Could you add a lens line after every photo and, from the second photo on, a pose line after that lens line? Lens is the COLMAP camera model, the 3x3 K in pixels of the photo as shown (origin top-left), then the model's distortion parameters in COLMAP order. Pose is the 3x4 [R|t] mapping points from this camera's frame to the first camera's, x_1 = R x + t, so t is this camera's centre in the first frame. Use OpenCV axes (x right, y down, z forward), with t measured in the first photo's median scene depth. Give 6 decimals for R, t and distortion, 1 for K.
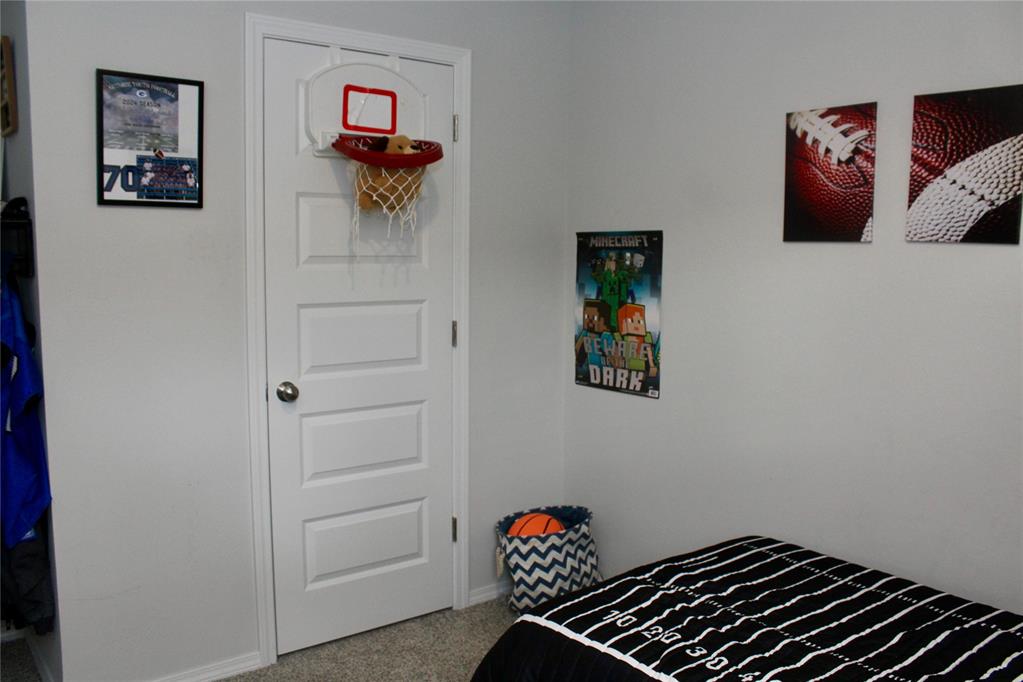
lens RADIAL K [[851.6, 0, 512.3], [0, 851.6, 314.2], [0, 0, 1]] dist [0.003133, 0.006197]
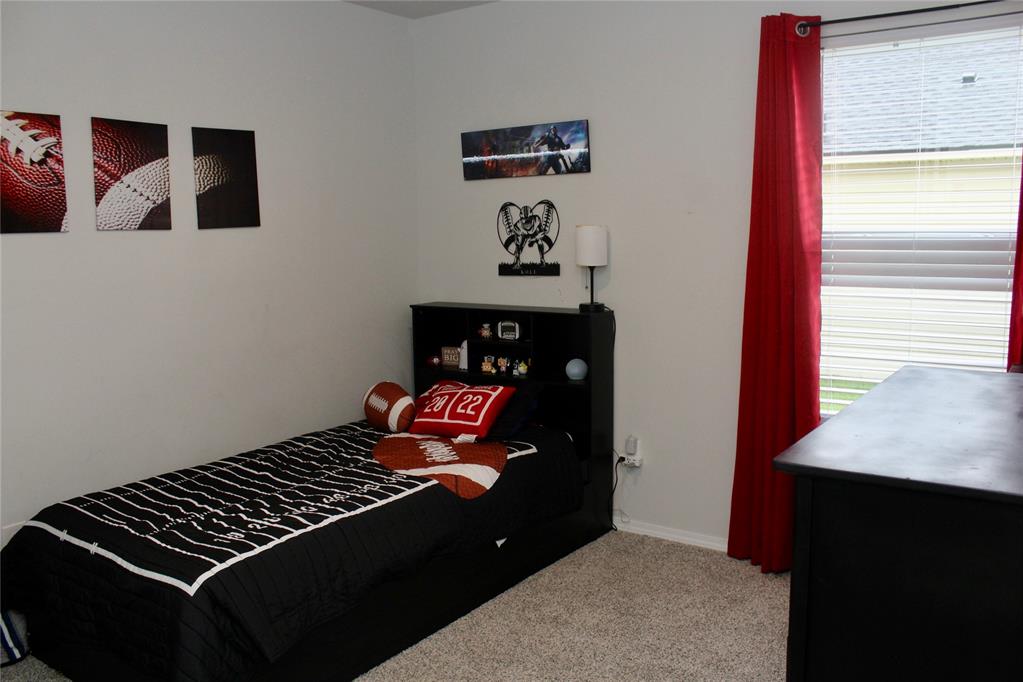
lens RADIAL K [[851.6, 0, 511.8], [0, 851.6, 340.2], [0, 0, 1]] dist [0.003133, 0.006197]
pose [[-0.222576, -0.162899, 0.961210, -0.956513], [0.084413, 0.979019, 0.185463, -0.110319], [-0.971254, 0.122418, -0.204155, 0.684011]]
